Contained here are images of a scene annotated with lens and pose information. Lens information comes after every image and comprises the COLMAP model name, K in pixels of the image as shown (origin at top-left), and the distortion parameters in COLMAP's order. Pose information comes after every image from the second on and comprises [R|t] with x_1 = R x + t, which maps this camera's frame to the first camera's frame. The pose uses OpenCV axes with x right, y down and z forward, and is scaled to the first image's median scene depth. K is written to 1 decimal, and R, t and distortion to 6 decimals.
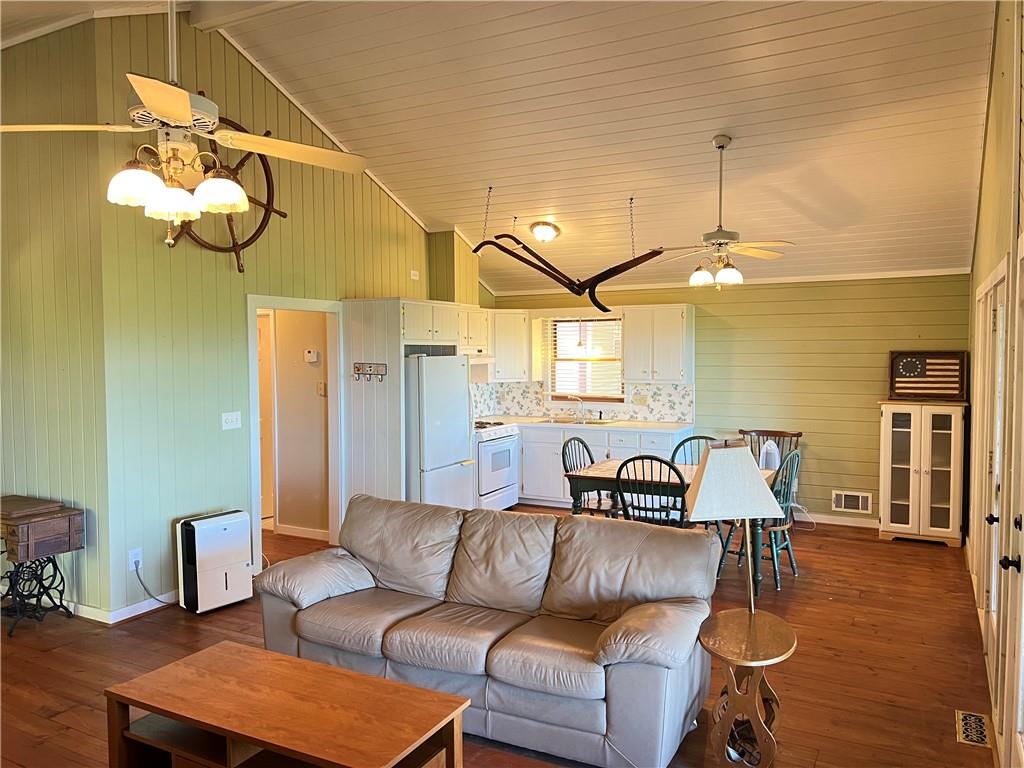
lens RADIAL K [[771.8, 0, 514.8], [0, 771.8, 377.5], [0, 0, 1]] dist [0.051775, -0.065280]
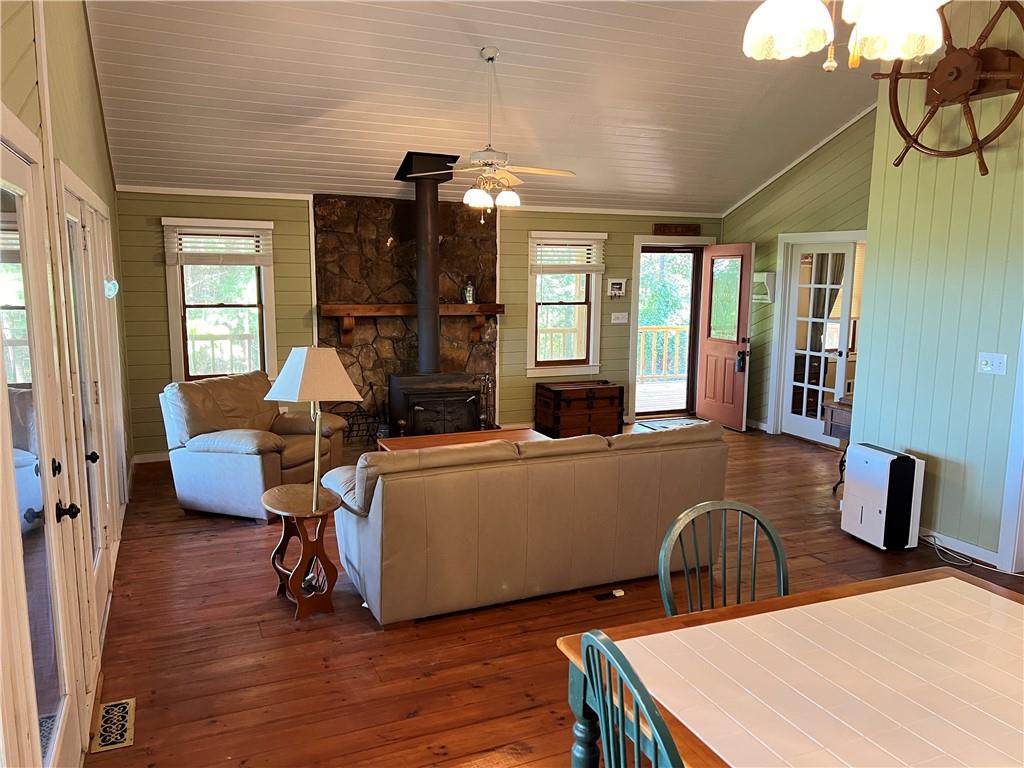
lens RADIAL K [[771.8, 0, 511.8], [0, 771.8, 388.7], [0, 0, 1]] dist [0.051775, -0.065280]
pose [[-0.617582, 0.117422, -0.777692, 0.896795], [-0.044643, 0.981965, 0.183717, -0.068738], [0.785239, 0.148179, -0.601202, 1.711812]]
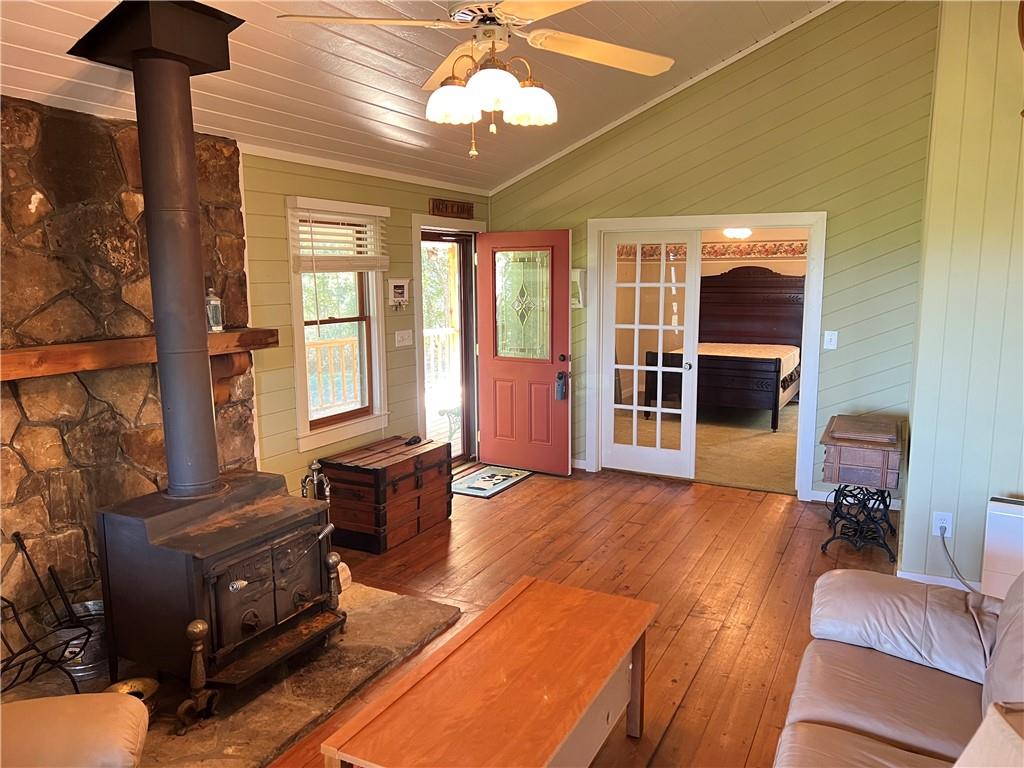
lens RADIAL K [[771.8, 0, 547.0], [0, 771.8, 380.9], [0, 0, 1]] dist [0.051775, -0.065280]
pose [[0.041959, 0.147195, -0.988217, 0.643376], [-0.050870, 0.988120, 0.145021, -0.042639], [0.997823, 0.044186, 0.048949, 1.213893]]
